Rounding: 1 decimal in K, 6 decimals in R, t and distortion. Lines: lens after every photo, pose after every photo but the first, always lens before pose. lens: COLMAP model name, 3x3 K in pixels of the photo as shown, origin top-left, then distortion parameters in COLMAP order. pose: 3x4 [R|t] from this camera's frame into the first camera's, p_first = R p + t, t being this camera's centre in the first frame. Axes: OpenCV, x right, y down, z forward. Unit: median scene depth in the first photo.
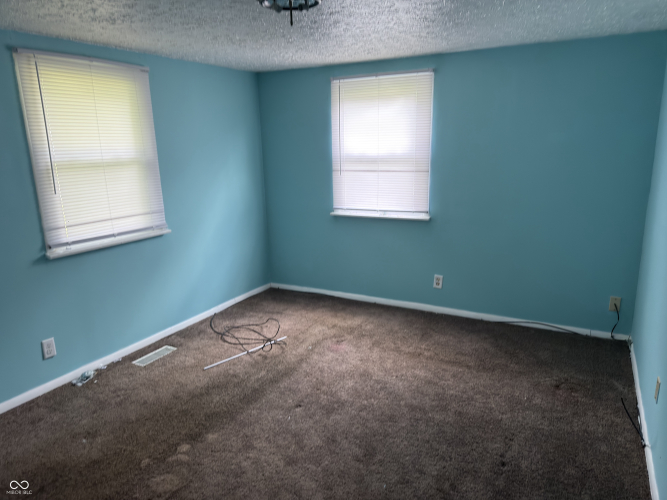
lens RADIAL K [[457.5, 0, 332.8], [0, 457.5, 238.8], [0, 0, 1]] dist [-0.000389, -0.025833]
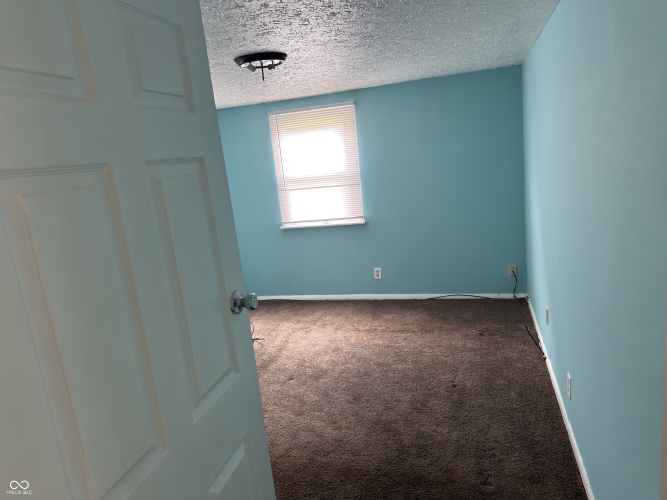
lens RADIAL K [[457.5, 0, 332.8], [0, 457.5, 238.8], [0, 0, 1]] dist [-0.000389, -0.025833]
pose [[0.974875, -0.114070, 0.191327, -0.136389], [0.124101, 0.991411, -0.041257, 0.049424], [-0.184977, 0.063965, 0.980659, -0.215925]]
